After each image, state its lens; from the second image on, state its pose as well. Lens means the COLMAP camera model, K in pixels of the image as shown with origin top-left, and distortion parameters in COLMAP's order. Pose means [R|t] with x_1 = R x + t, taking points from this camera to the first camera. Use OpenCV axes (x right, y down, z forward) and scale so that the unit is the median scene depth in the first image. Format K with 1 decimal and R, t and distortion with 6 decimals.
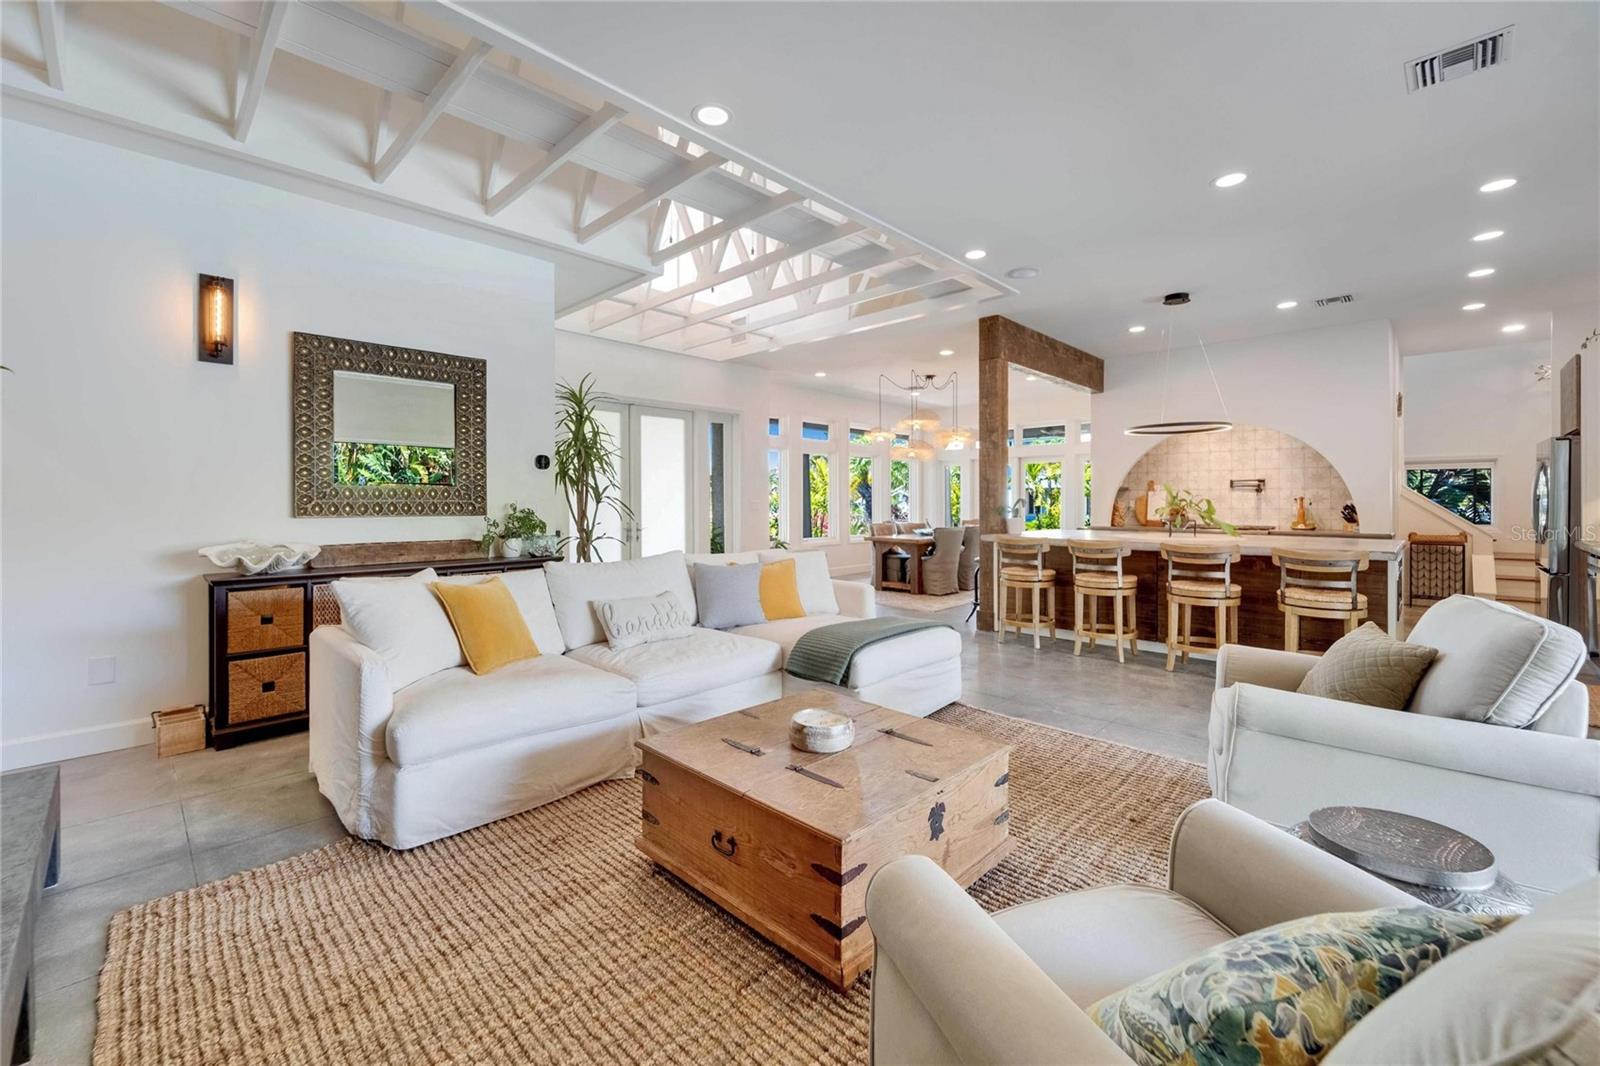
lens RADIAL K [[648.7, 0, 794.3], [0, 648.7, 500.8], [0, 0, 1]] dist [0.002987, -0.000398]
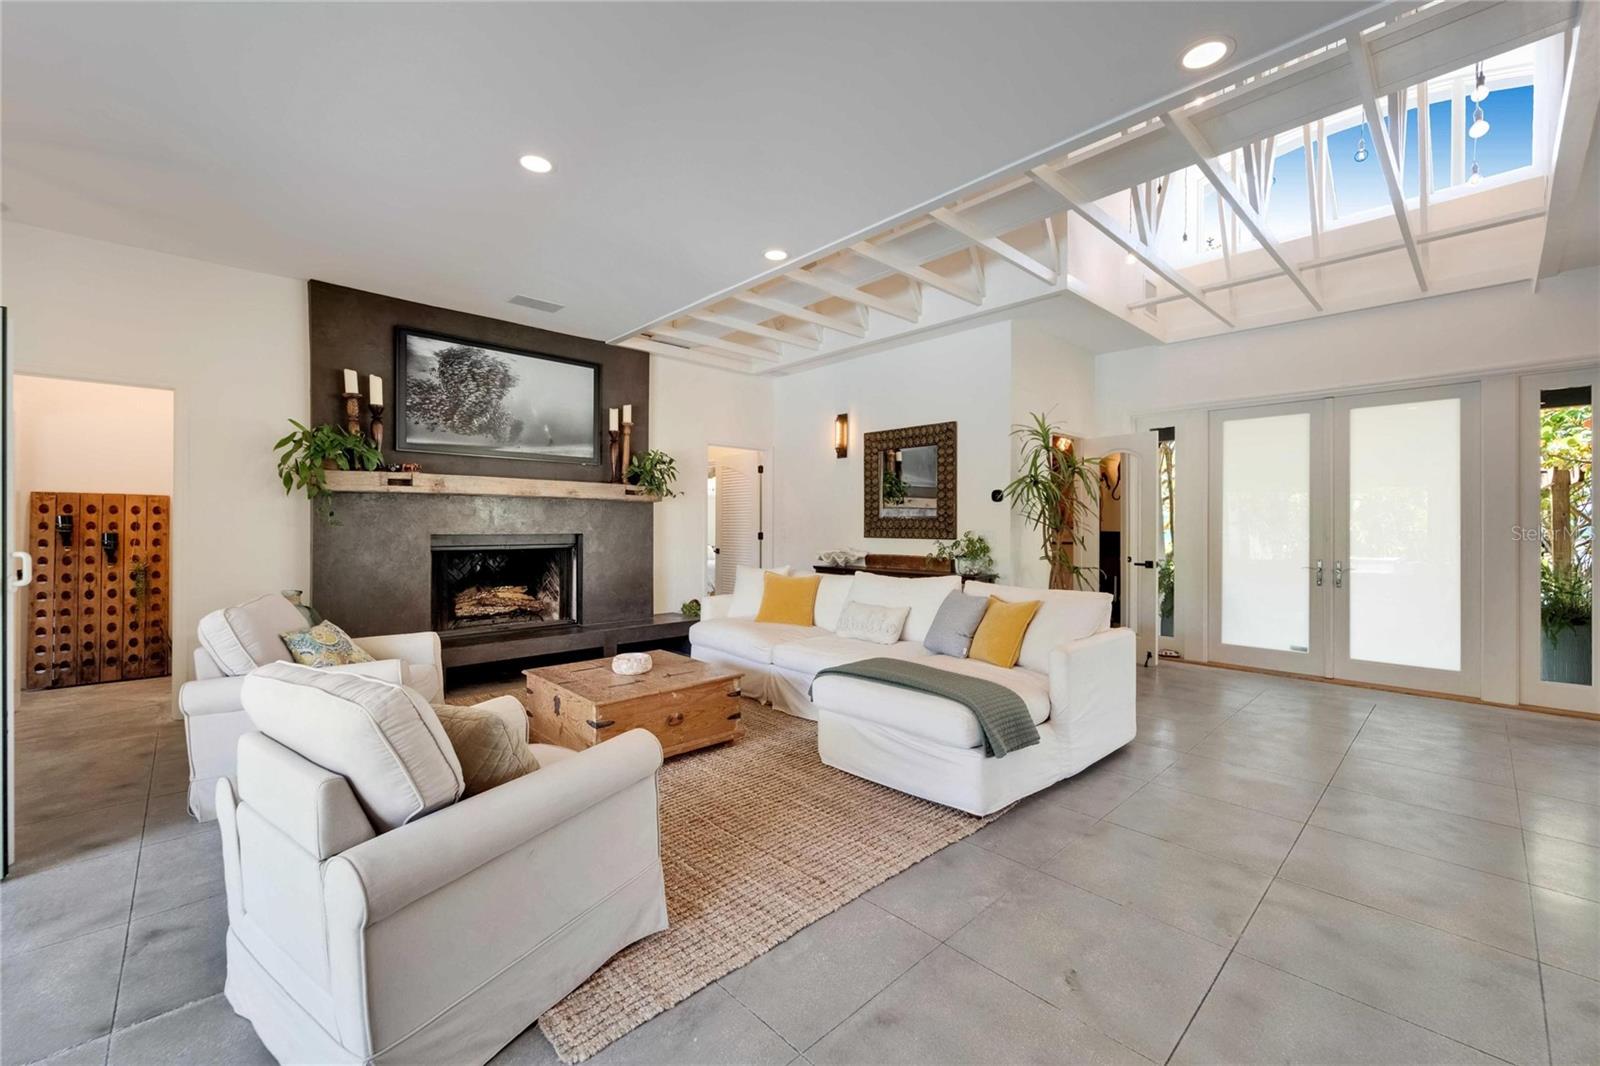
lens RADIAL K [[648.7, 0, 782.9], [0, 648.7, 525.9], [0, 0, 1]] dist [0.002987, -0.000398]
pose [[-0.047192, -0.000800, -0.998886, 0.524299], [-0.004078, 0.999991, -0.000608, -0.002776], [0.998878, 0.004045, -0.047195, 0.450426]]
